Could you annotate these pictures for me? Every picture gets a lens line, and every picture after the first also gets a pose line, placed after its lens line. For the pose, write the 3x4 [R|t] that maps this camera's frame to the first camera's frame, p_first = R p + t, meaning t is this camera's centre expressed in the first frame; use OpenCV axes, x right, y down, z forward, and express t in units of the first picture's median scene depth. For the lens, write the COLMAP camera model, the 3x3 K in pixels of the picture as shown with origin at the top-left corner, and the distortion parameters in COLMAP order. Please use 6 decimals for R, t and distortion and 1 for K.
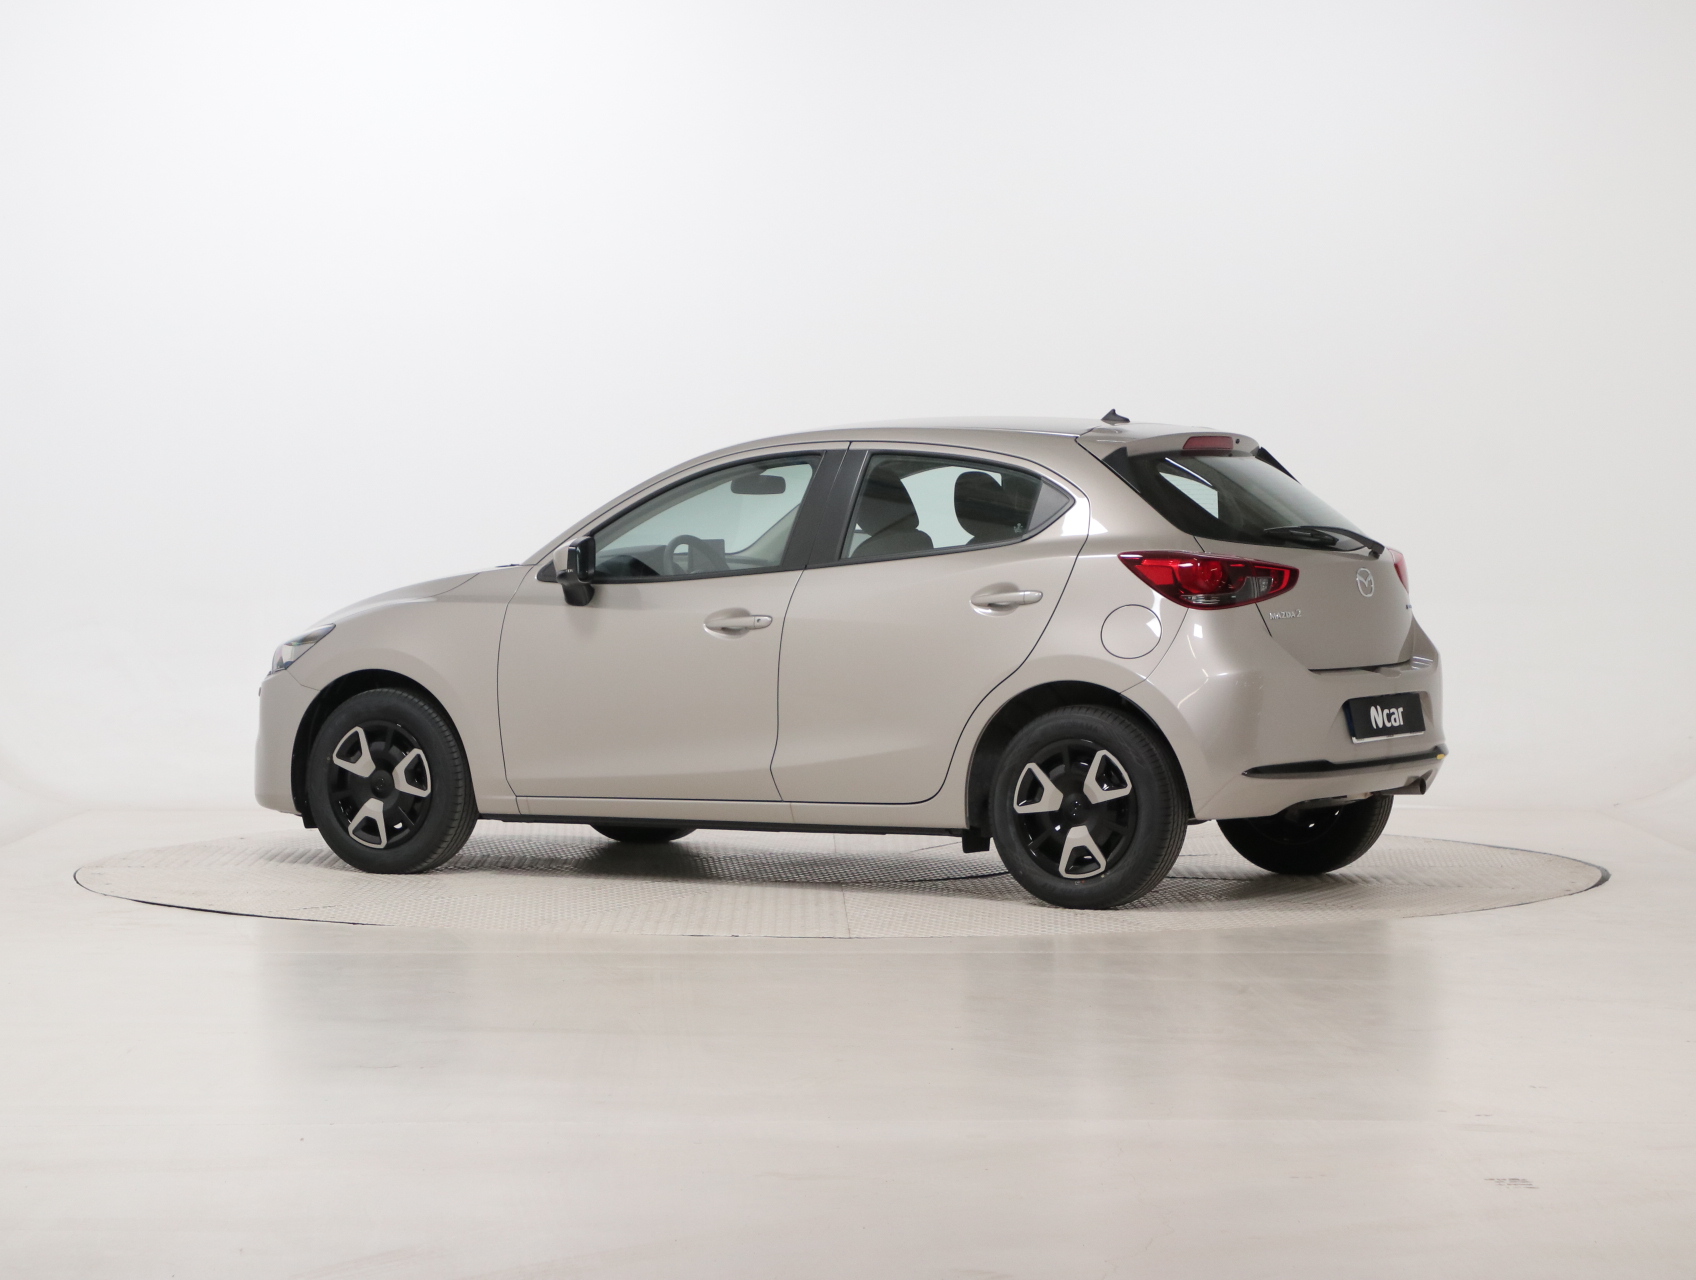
lens RADIAL K [[5171.3, 0, 848.5], [0, 5171.3, 640.4], [0, 0, 1]] dist [-0.163900, -0.929398]
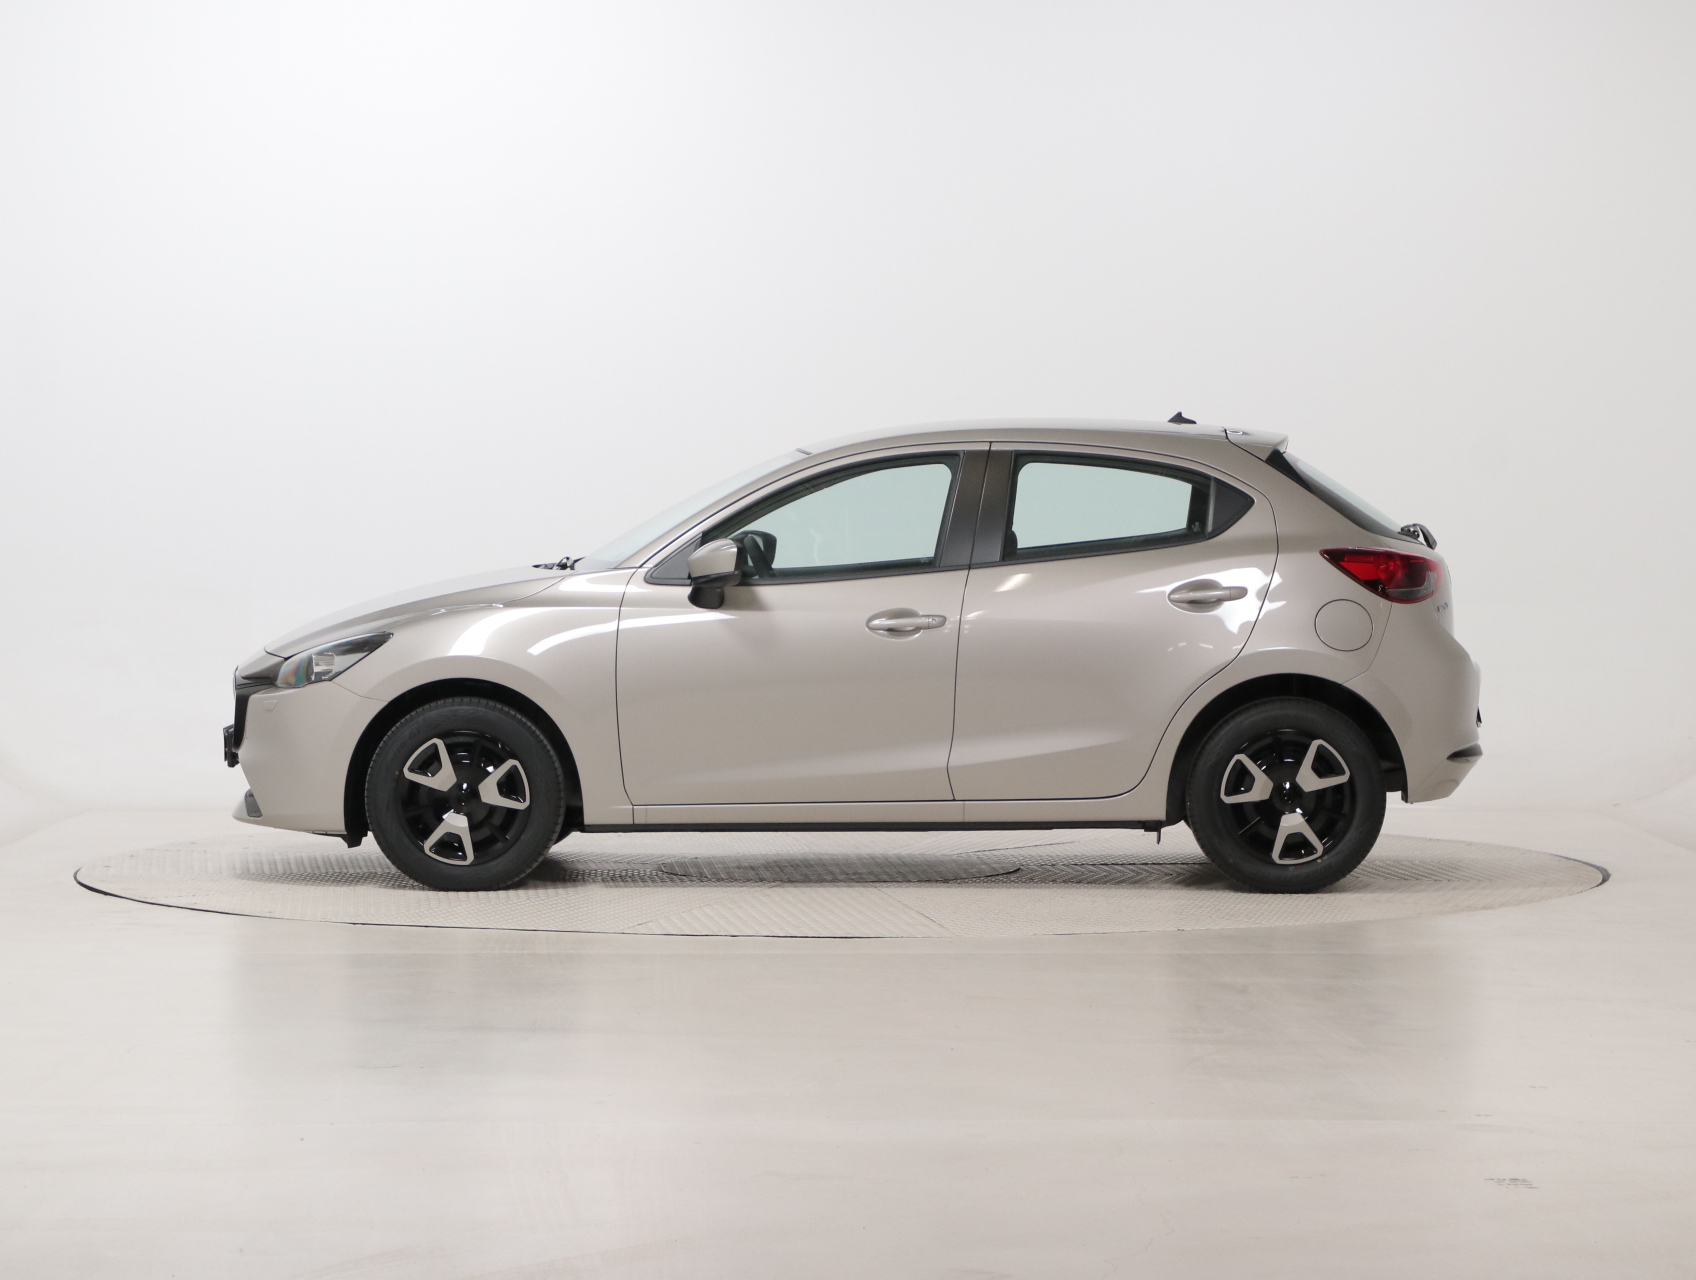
lens RADIAL K [[5171.3, 0, 848.5], [0, 5171.3, 640.4], [0, 0, 1]] dist [-0.163900, -0.929398]
pose [[0.868298, -0.017848, 0.495722, -0.525321], [0.015889, 0.999840, 0.008166, -0.008449], [-0.495789, 0.000786, 0.868443, 0.136725]]
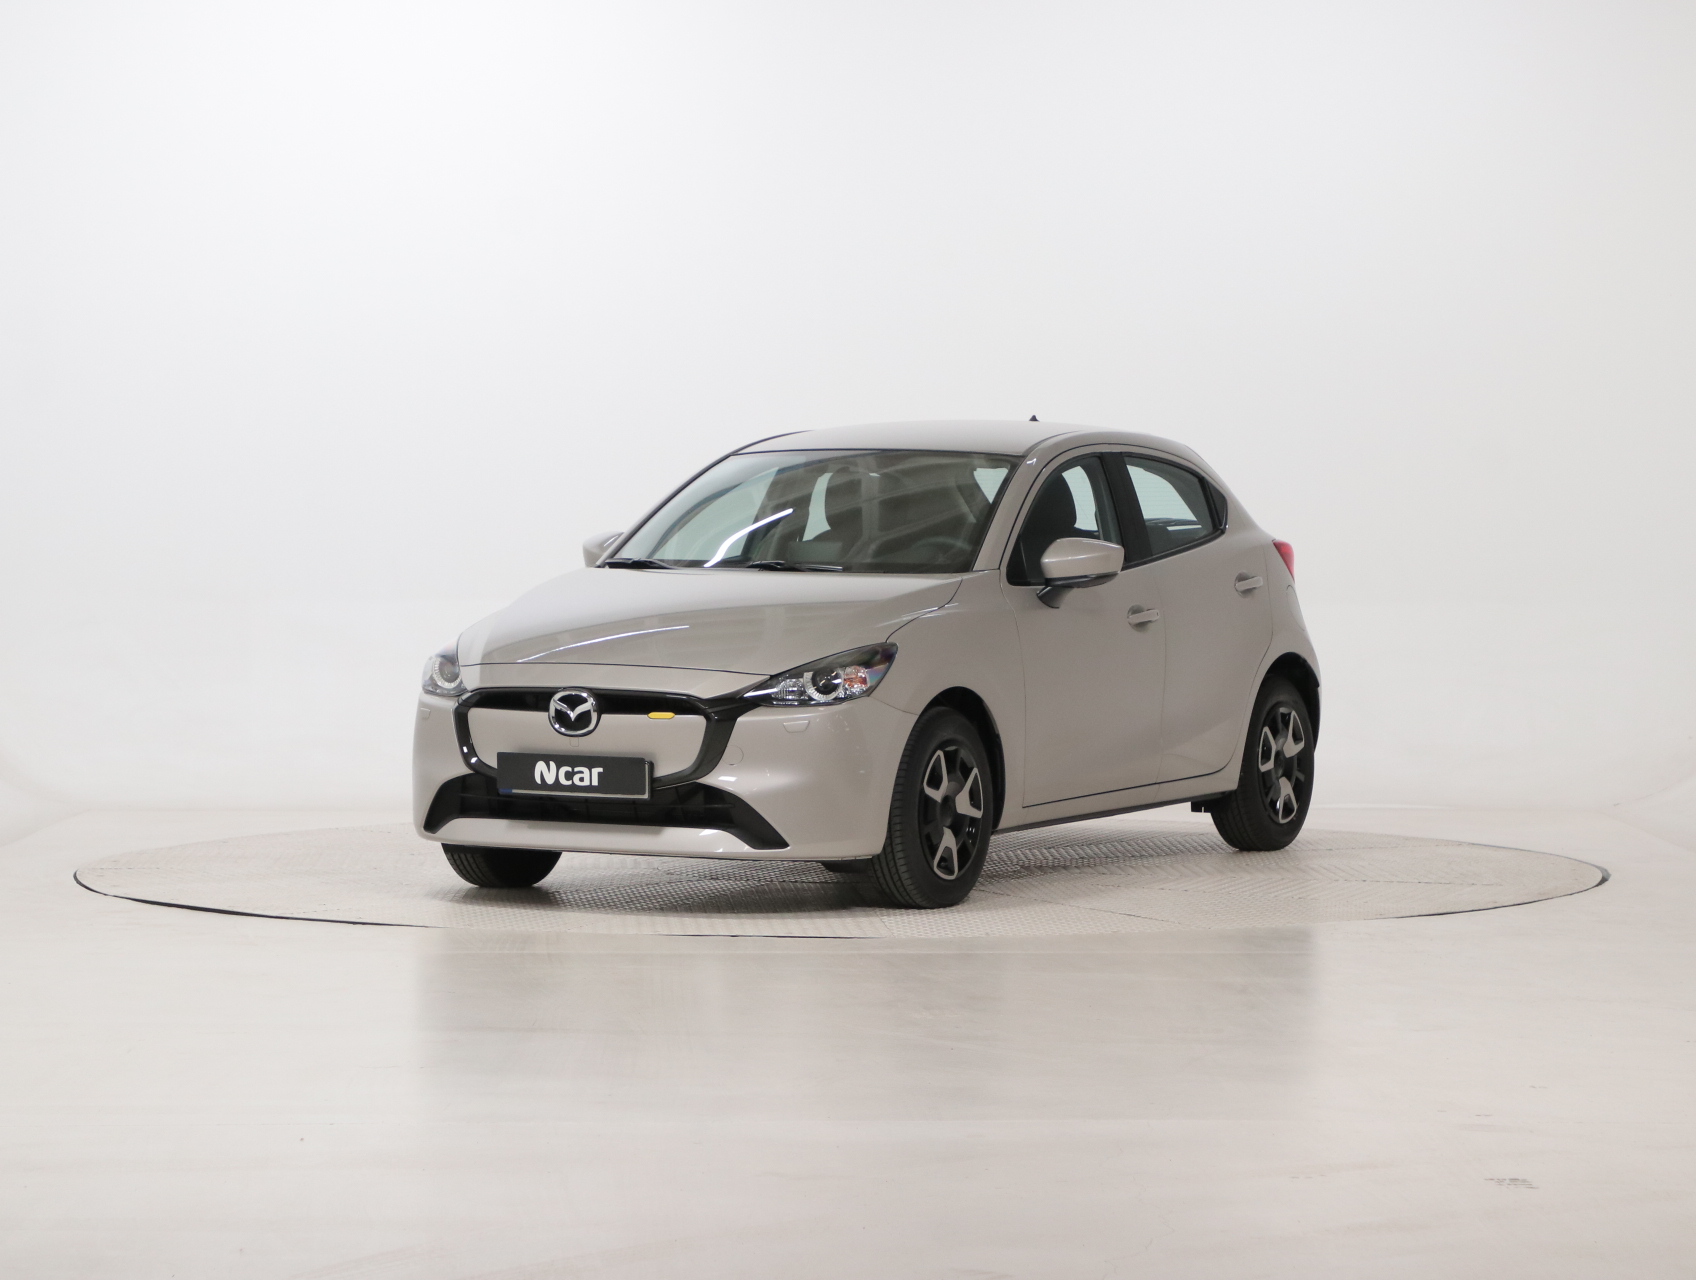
lens RADIAL K [[5171.3, 0, 848.5], [0, 5171.3, 640.4], [0, 0, 1]] dist [-0.163900, -0.929398]
pose [[-0.056161, -0.035394, 0.997794, -1.061223], [0.032270, 0.998785, 0.037245, -0.039598], [-0.997900, 0.034291, -0.054950, 1.113998]]
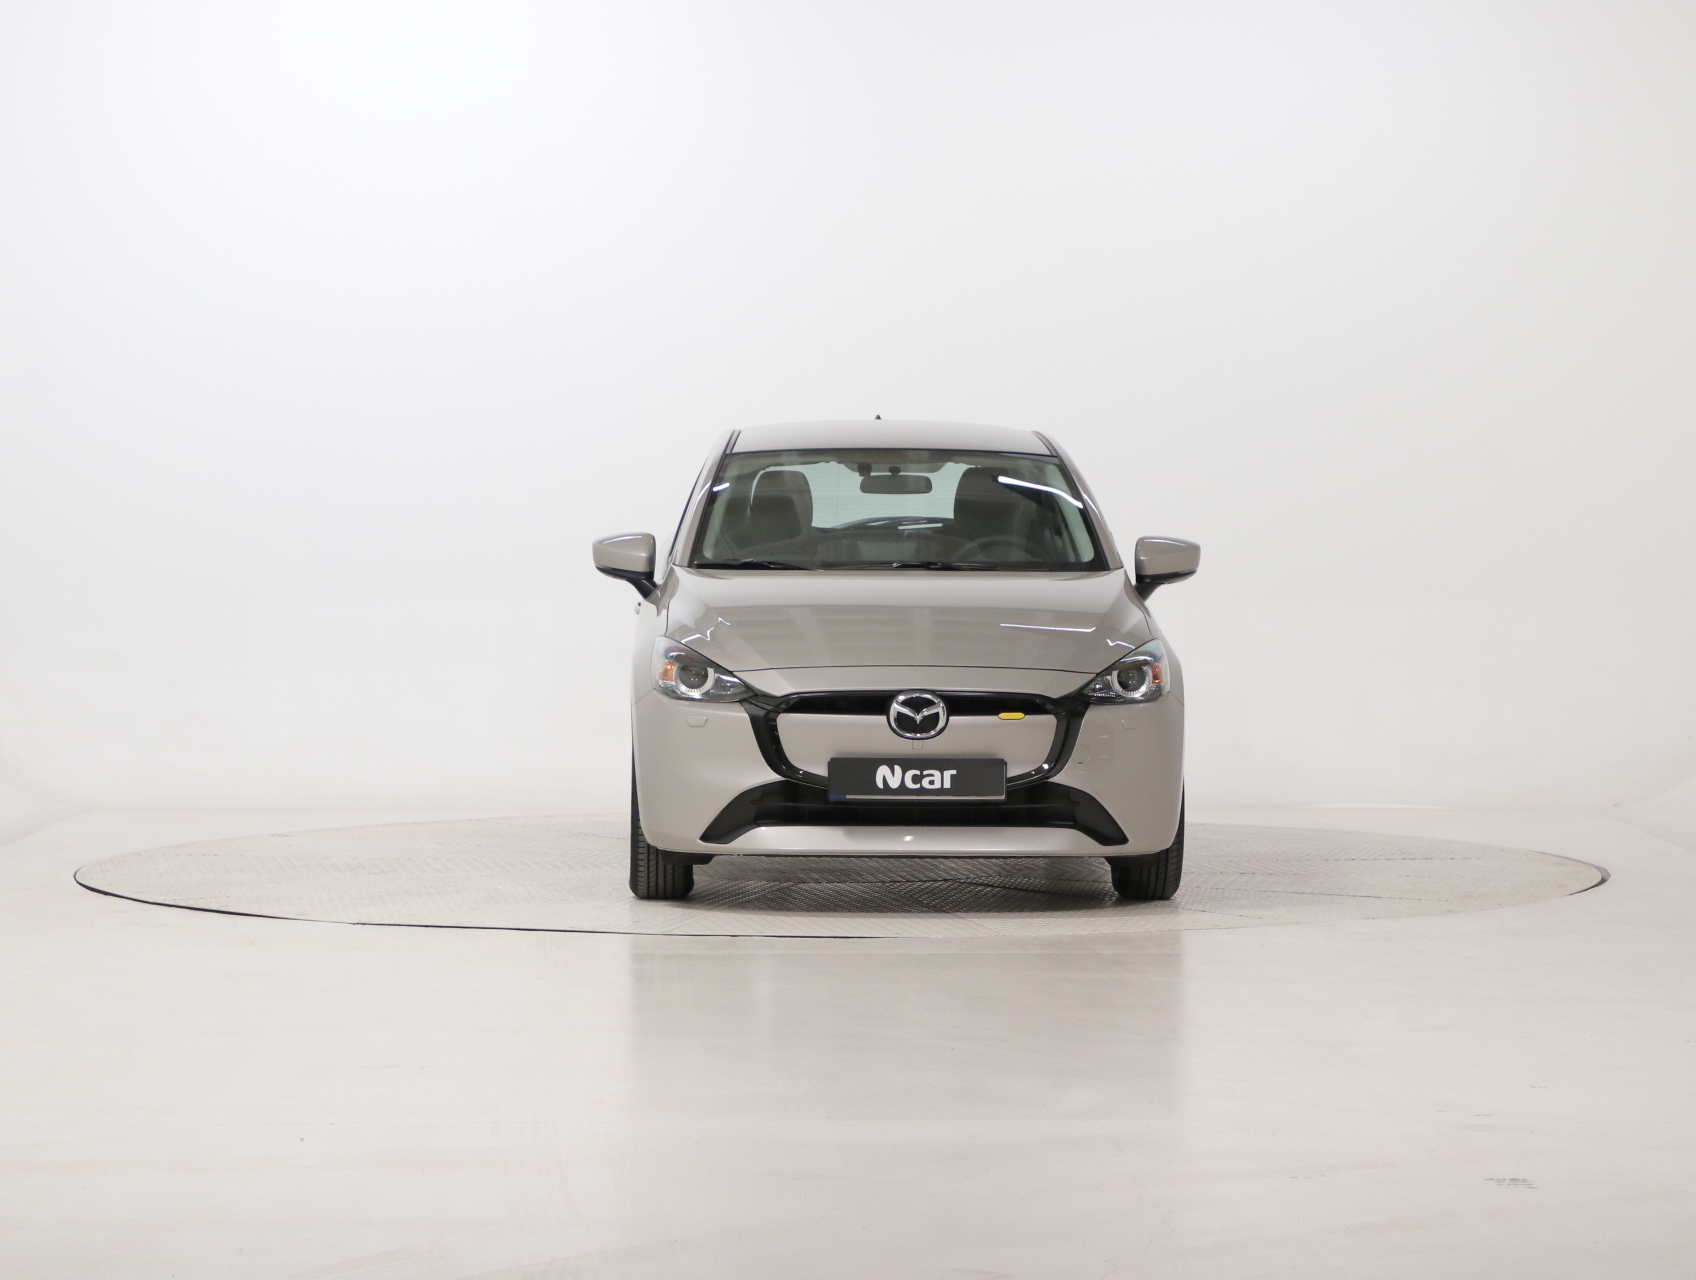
lens RADIAL K [[5171.3, 0, 848.5], [0, 5171.3, 640.4], [0, 0, 1]] dist [-0.163900, -0.929398]
pose [[-0.547664, -0.031930, 0.836089, -0.890432], [0.024718, 0.998218, 0.054312, -0.057608], [-0.836333, 0.050411, -0.545899, 1.635902]]
